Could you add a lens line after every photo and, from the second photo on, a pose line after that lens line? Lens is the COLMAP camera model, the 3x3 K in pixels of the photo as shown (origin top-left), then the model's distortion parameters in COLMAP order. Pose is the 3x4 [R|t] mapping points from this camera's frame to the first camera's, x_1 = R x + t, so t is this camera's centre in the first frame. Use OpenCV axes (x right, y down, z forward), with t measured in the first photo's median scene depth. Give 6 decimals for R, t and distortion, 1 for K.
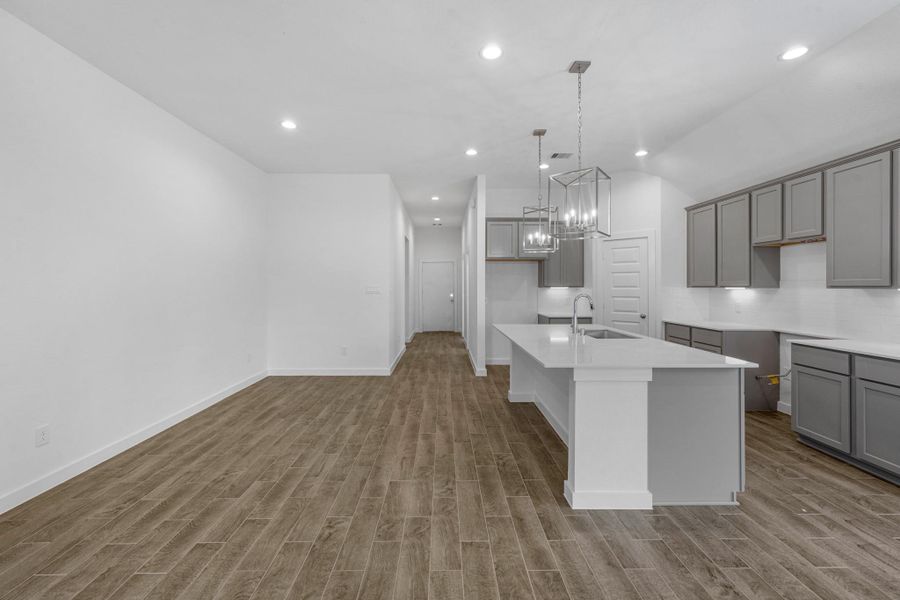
lens RADIAL K [[366.5, 0, 447.9], [0, 366.5, 284.7], [0, 0, 1]] dist [0.004644, 0.000553]
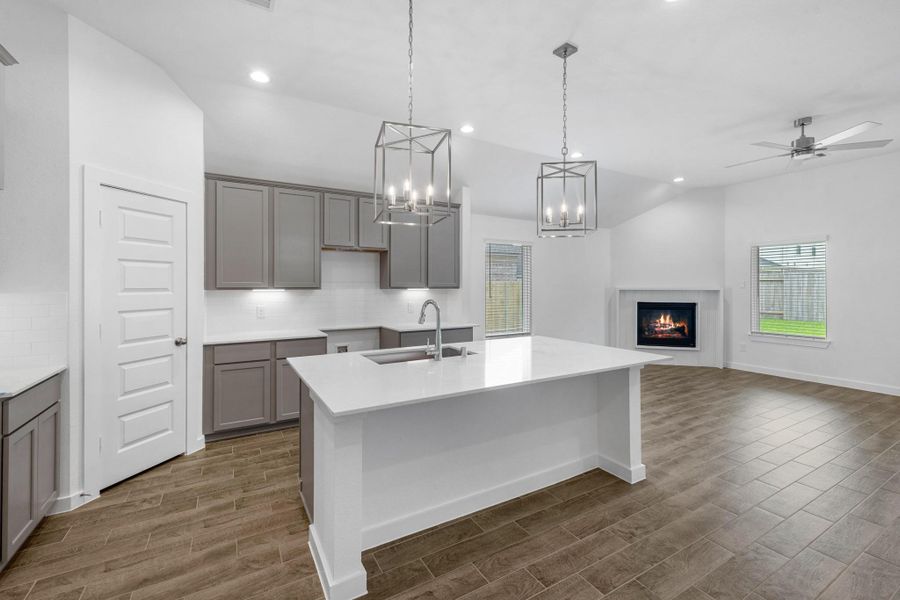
lens RADIAL K [[382.5, 0, 446.1], [0, 382.5, 286.2], [0, 0, 1]] dist [0.006119, -0.000311]
pose [[-0.486576, 0.001796, 0.873636, -0.208315], [-0.000952, 0.999996, -0.002586, 0.002077], [-0.873638, -0.002090, -0.486573, 1.070072]]
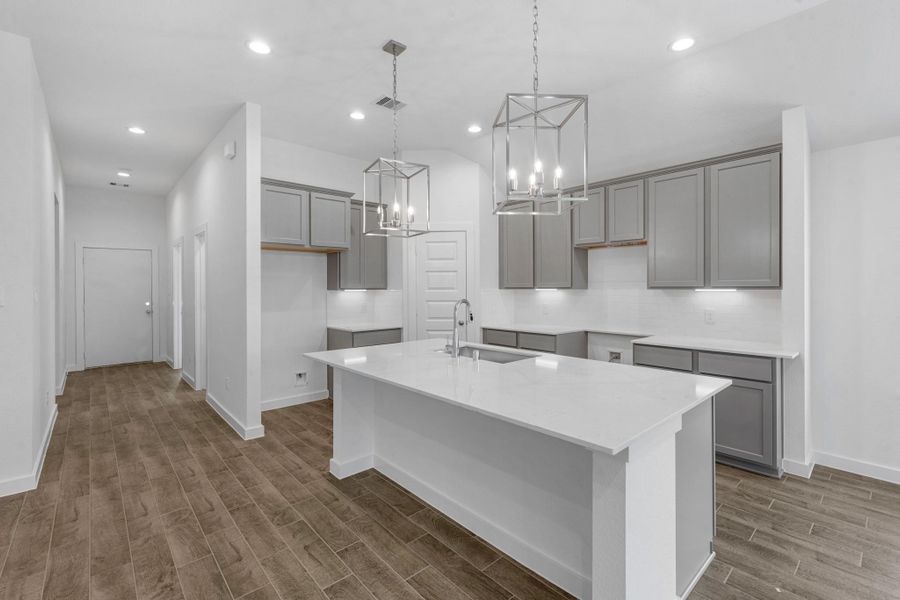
lens RADIAL K [[398.4, 0, 447.6], [0, 398.4, 287.9], [0, 0, 1]] dist [0.008713, -0.000850]
pose [[0.753539, -0.004580, 0.657387, -0.122783], [0.001368, 0.999984, 0.005398, -0.000931], [-0.657402, -0.003168, 0.753534, 0.365178]]
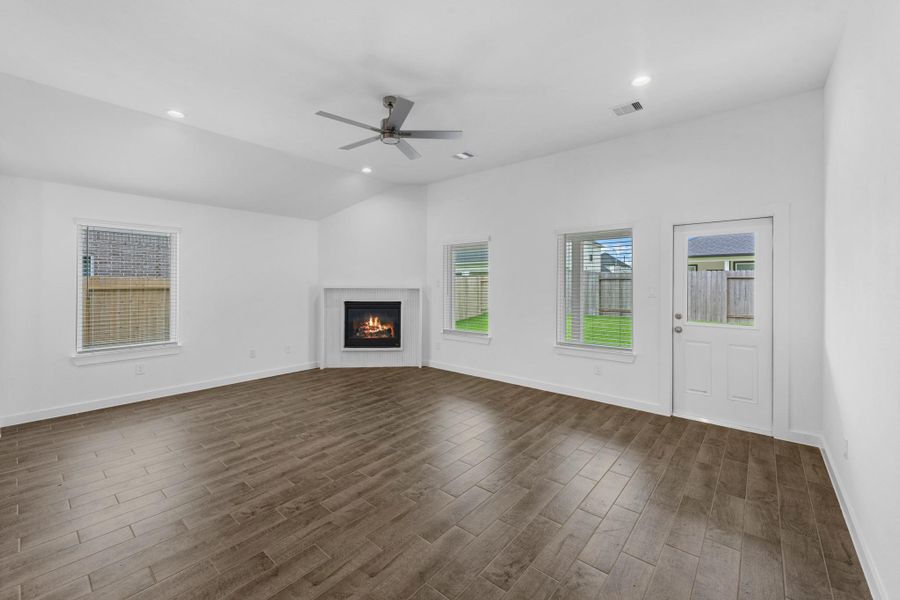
lens RADIAL K [[366.5, 0, 447.4], [0, 366.5, 285.3], [0, 0, 1]] dist [0.004644, 0.000553]
pose [[-0.753133, -0.002908, 0.657862, -0.417588], [-0.004561, 0.999989, -0.000801, 0.001136], [-0.657852, -0.003604, -0.753138, 0.437462]]
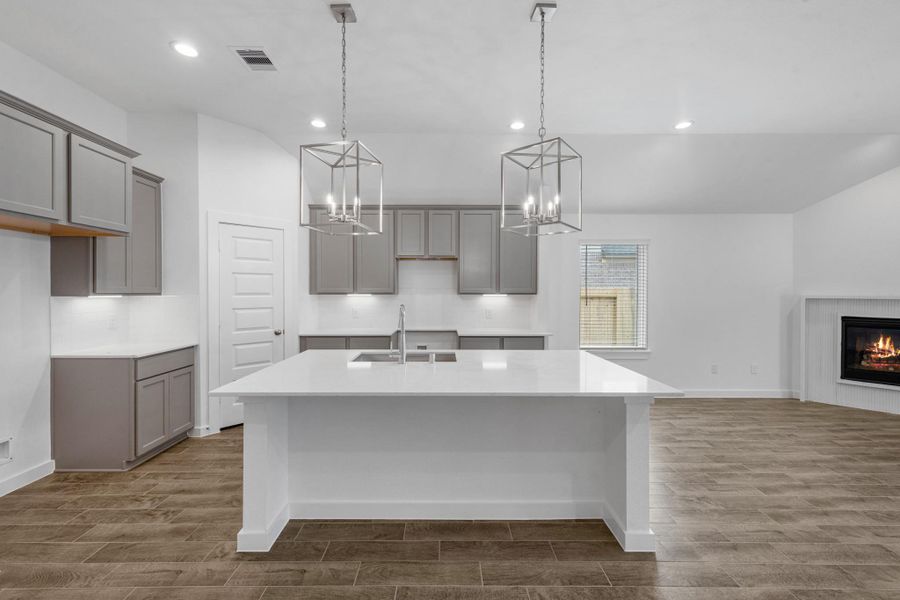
lens RADIAL K [[366.5, 0, 444.4], [0, 366.5, 295.1], [0, 0, 1]] dist [0.004644, 0.000553]
pose [[0.009594, -0.008297, 0.999920, -0.263918], [-0.005602, 0.999949, 0.008351, 0.000013], [-0.999938, -0.005681, 0.009547, 0.743702]]
